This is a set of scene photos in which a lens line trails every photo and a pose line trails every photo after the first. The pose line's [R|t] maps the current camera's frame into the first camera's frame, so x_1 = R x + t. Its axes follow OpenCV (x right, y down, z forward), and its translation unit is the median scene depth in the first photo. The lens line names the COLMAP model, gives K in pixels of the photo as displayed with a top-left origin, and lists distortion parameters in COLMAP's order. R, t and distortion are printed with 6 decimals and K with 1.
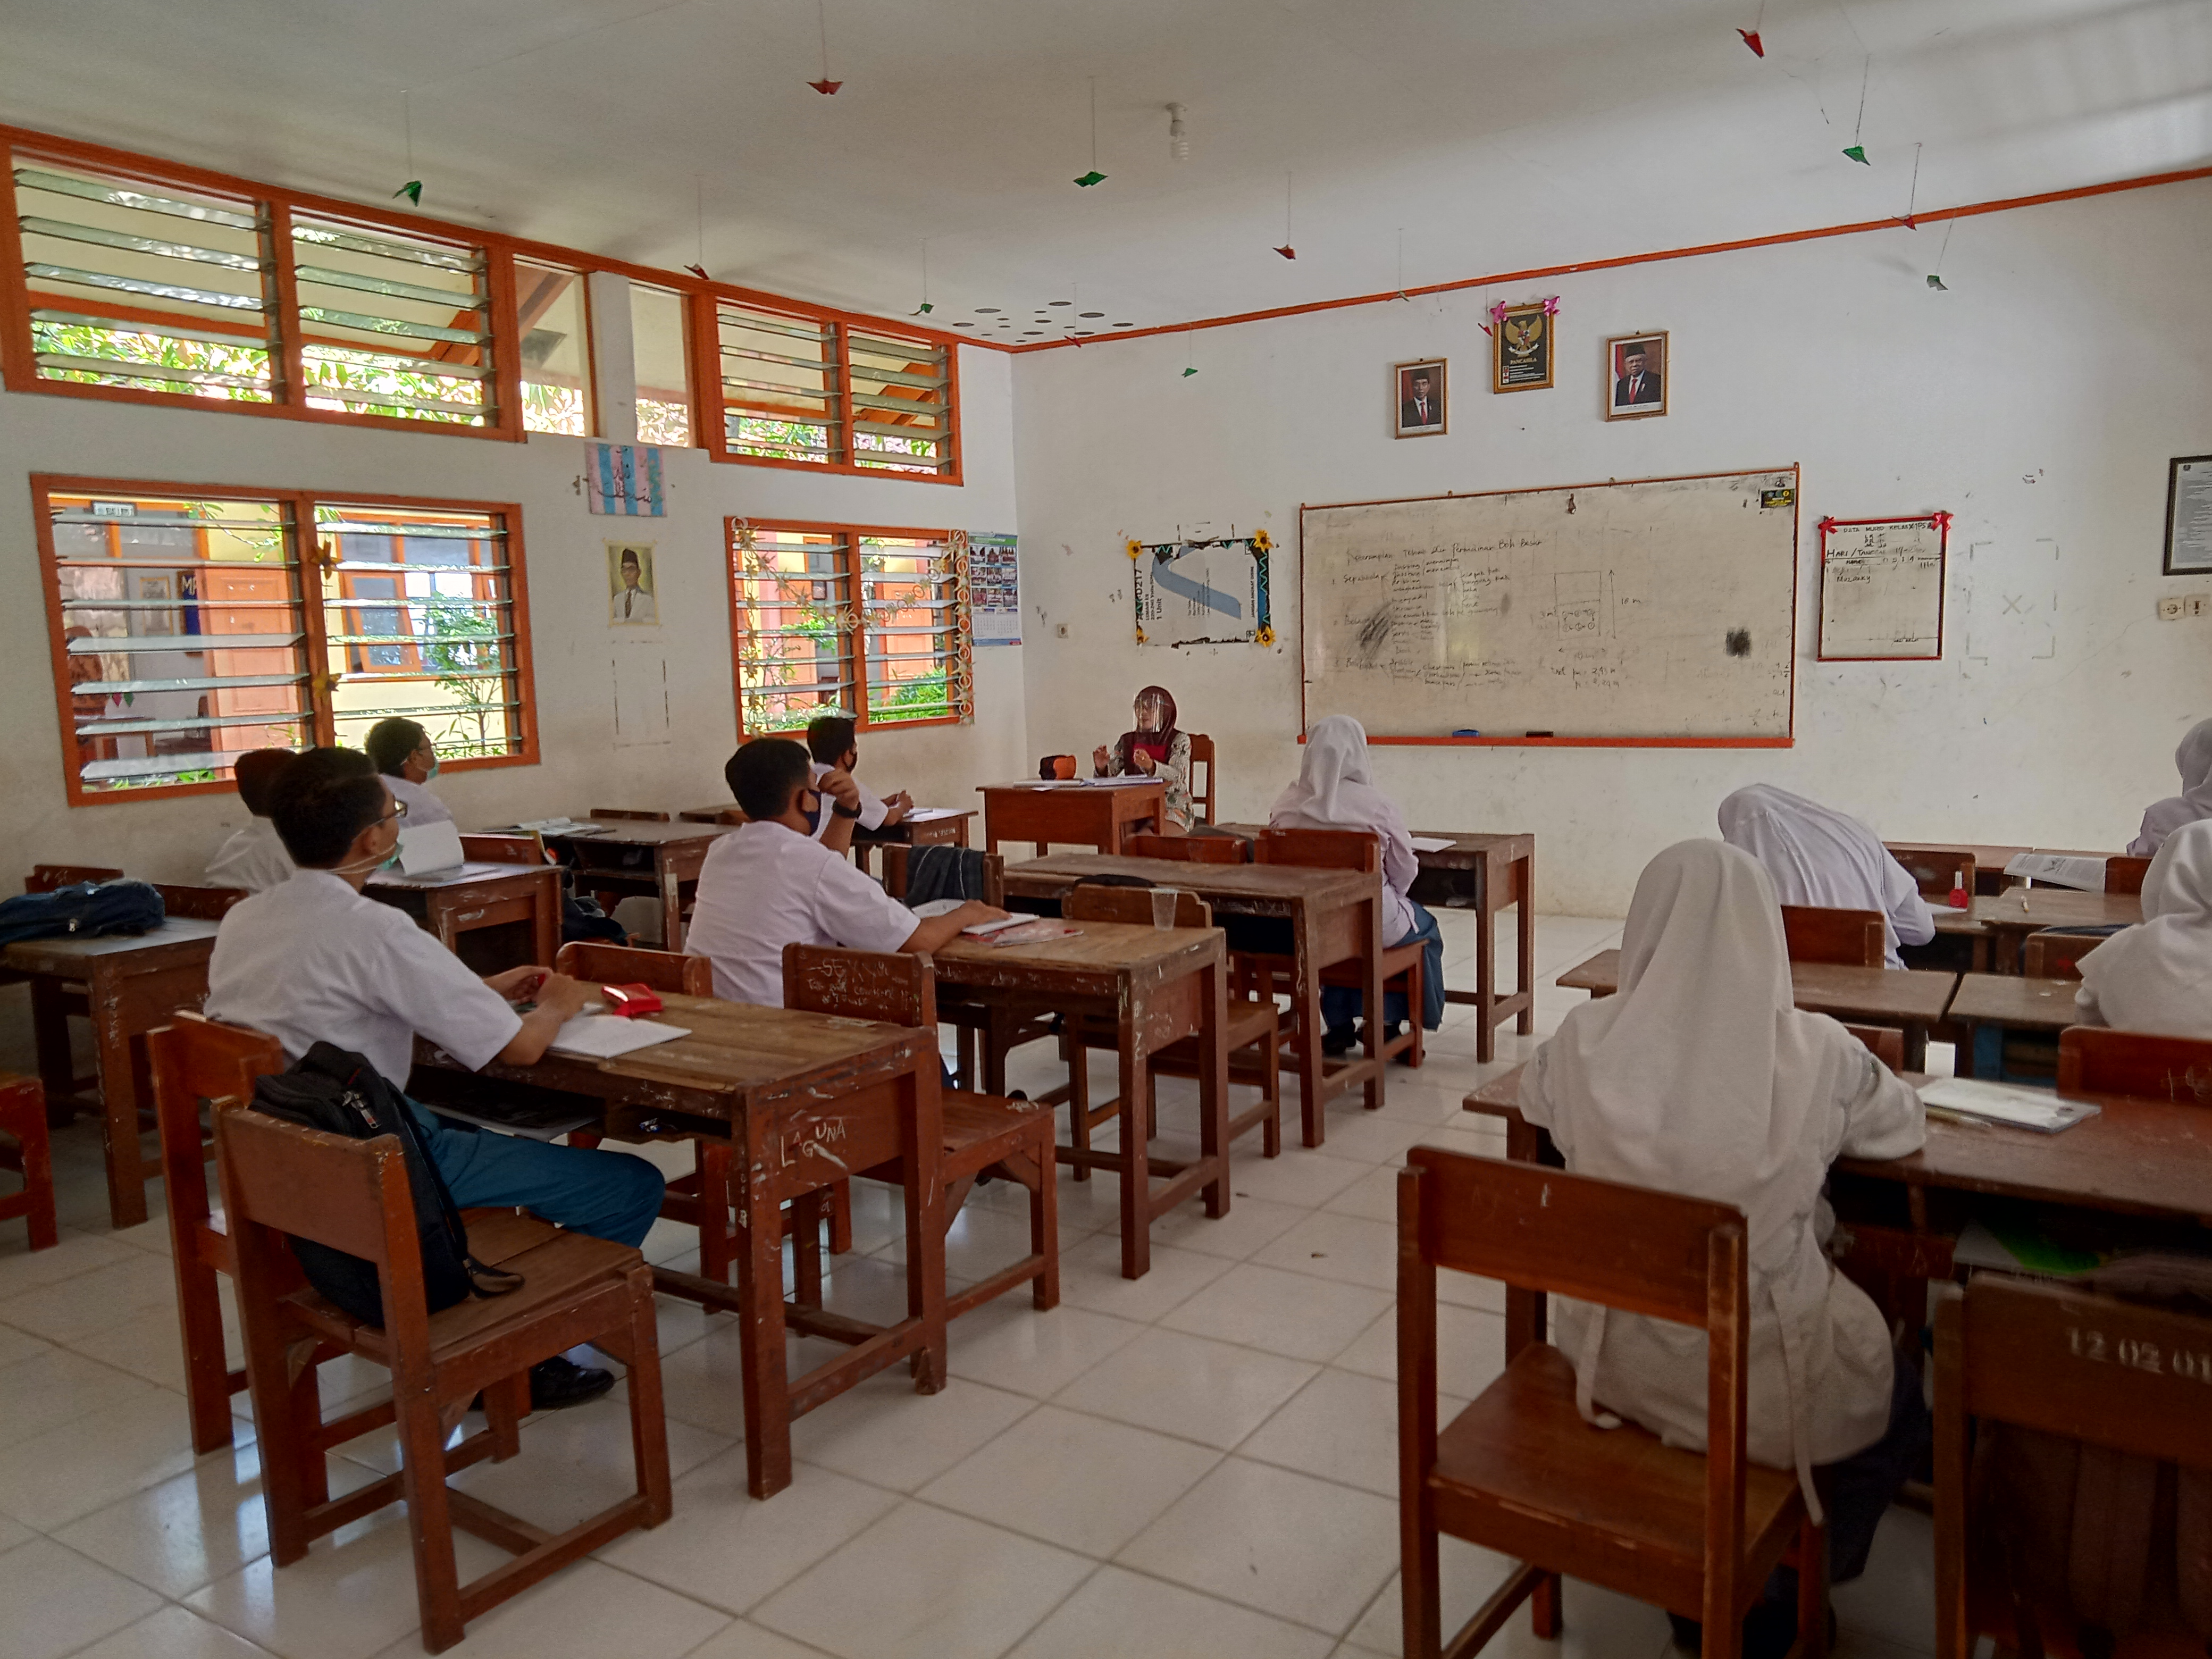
lens RADIAL K [[1645.0, 0, 1106.0], [0, 1645.0, 829.5], [0, 0, 1]] dist [0.008467, -0.004474]
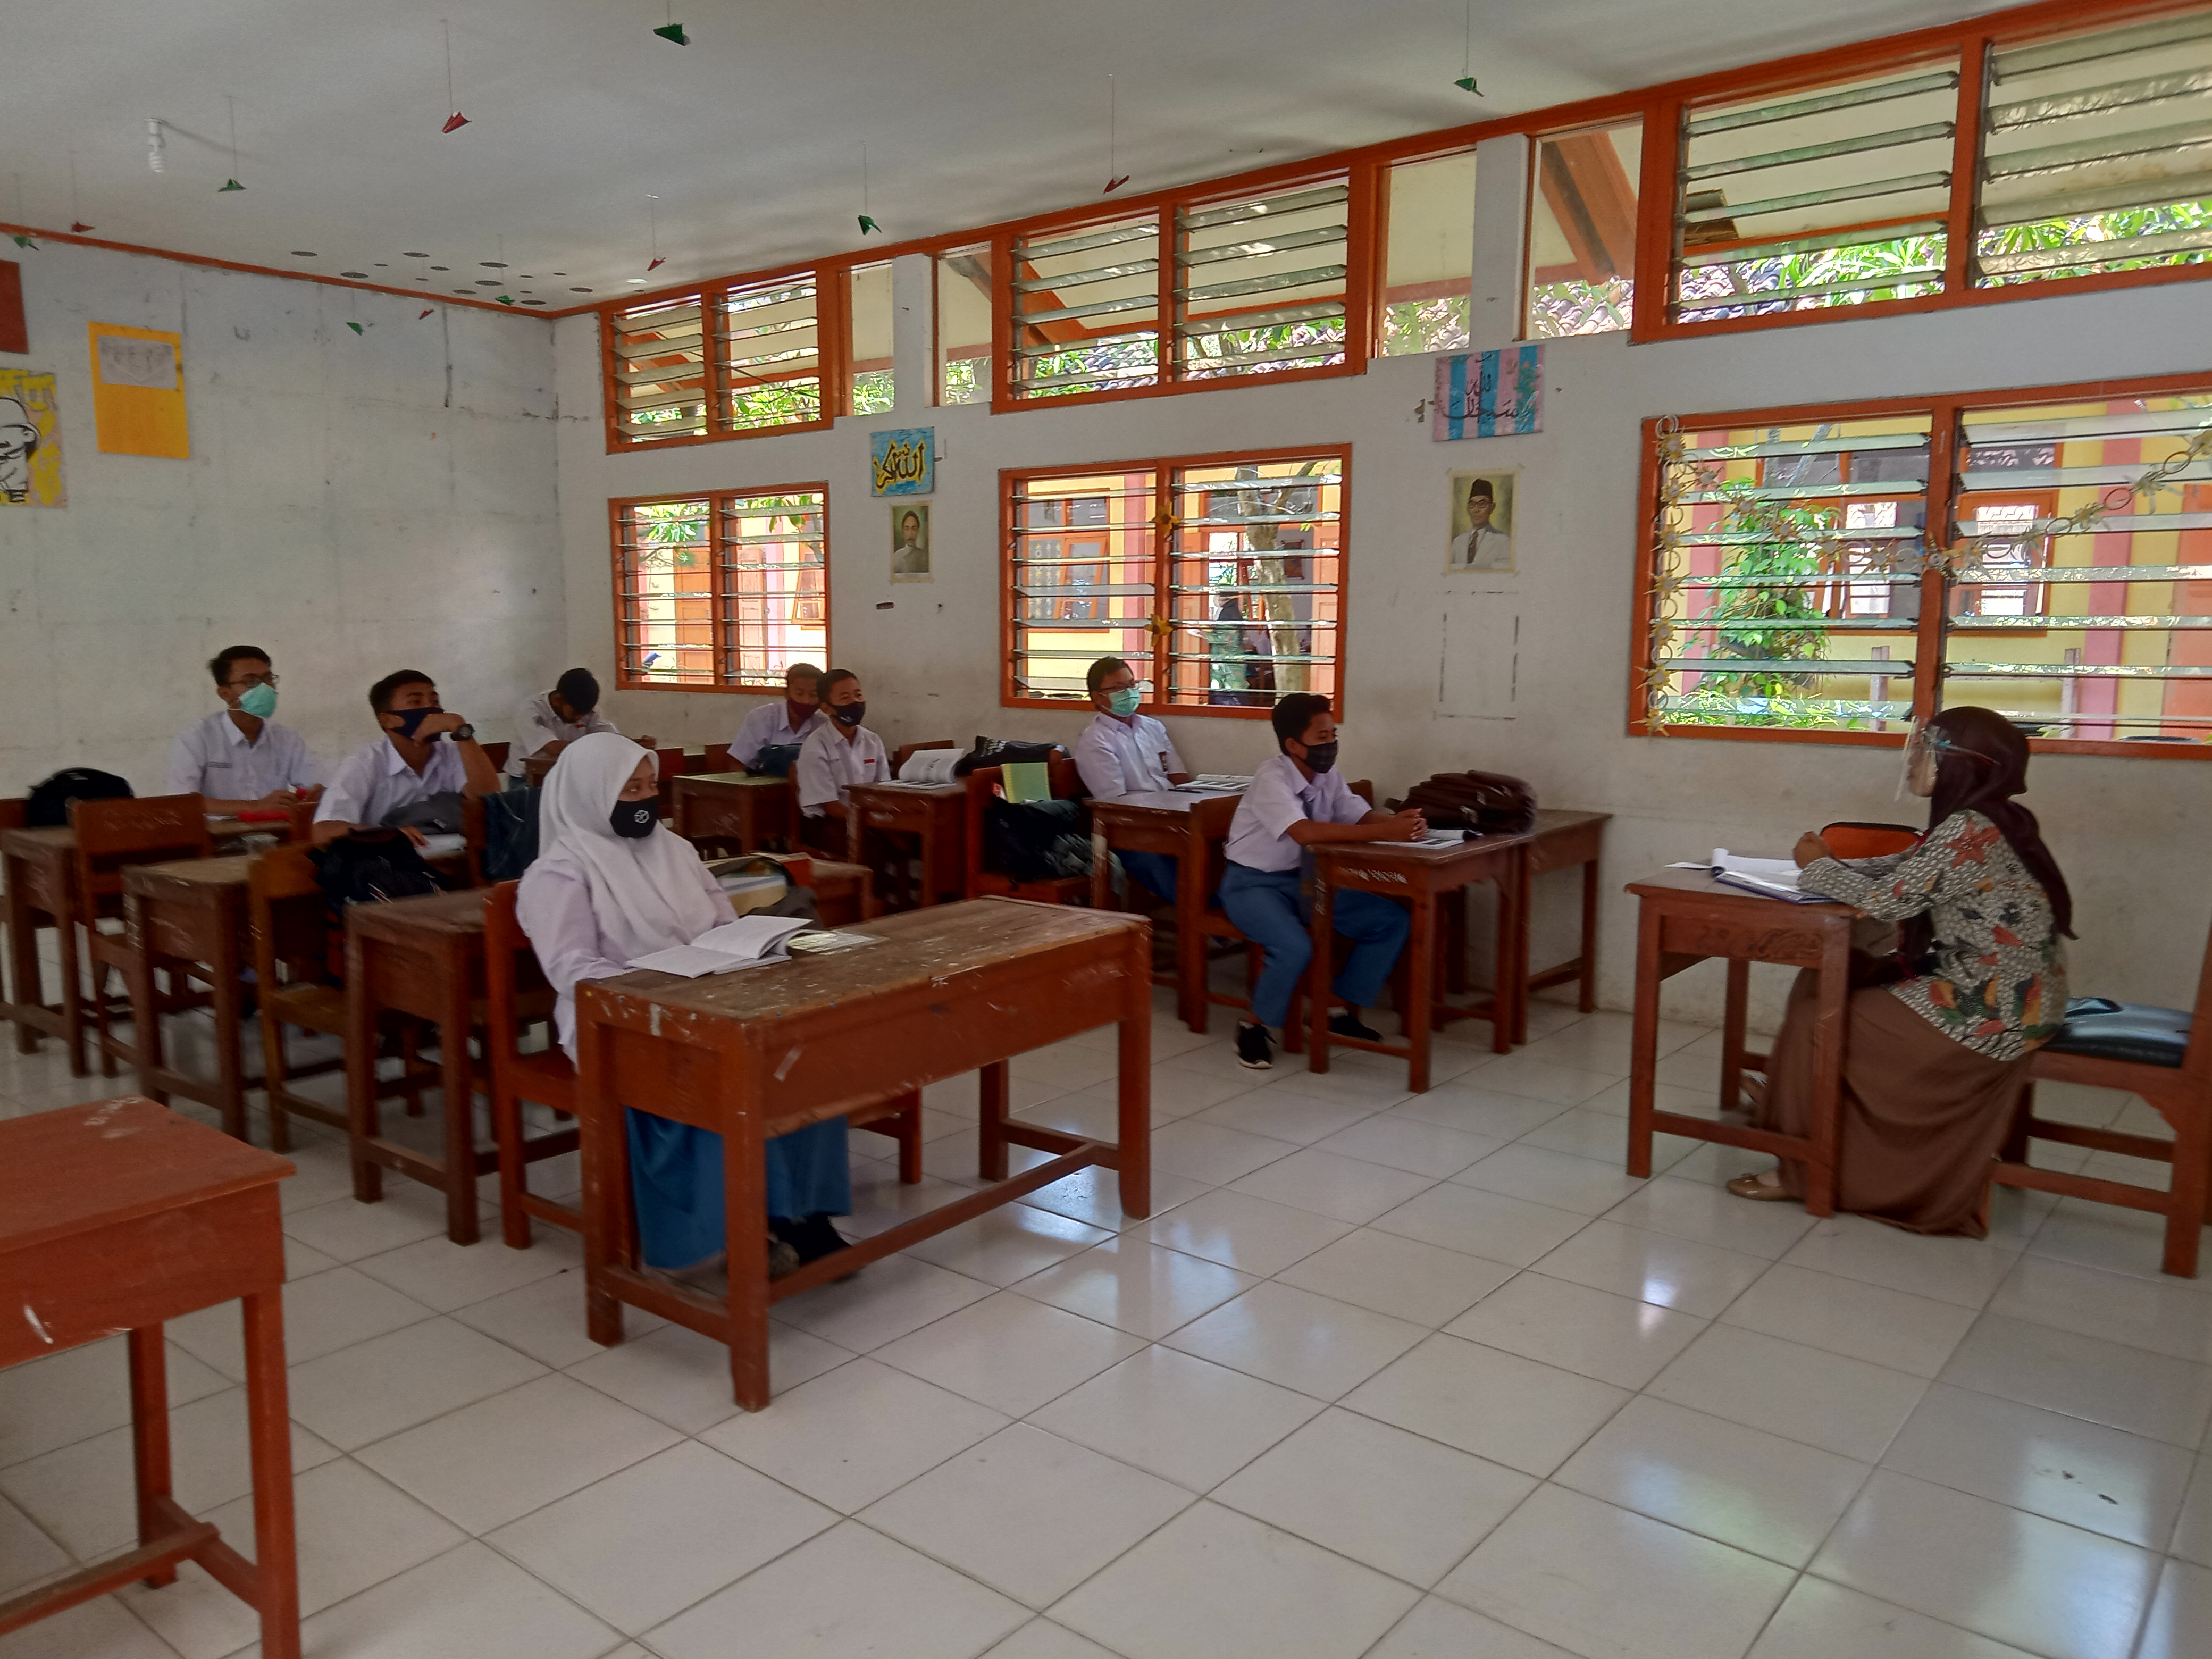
lens RADIAL K [[1645.0, 0, 1106.0], [0, 1645.0, 829.5], [0, 0, 1]] dist [0.008467, -0.004474]
pose [[-0.118721, 0.167113, -0.978764, 0.586177], [-0.103607, 0.978269, 0.179596, -0.131648], [0.987507, 0.122729, -0.098827, 0.947840]]
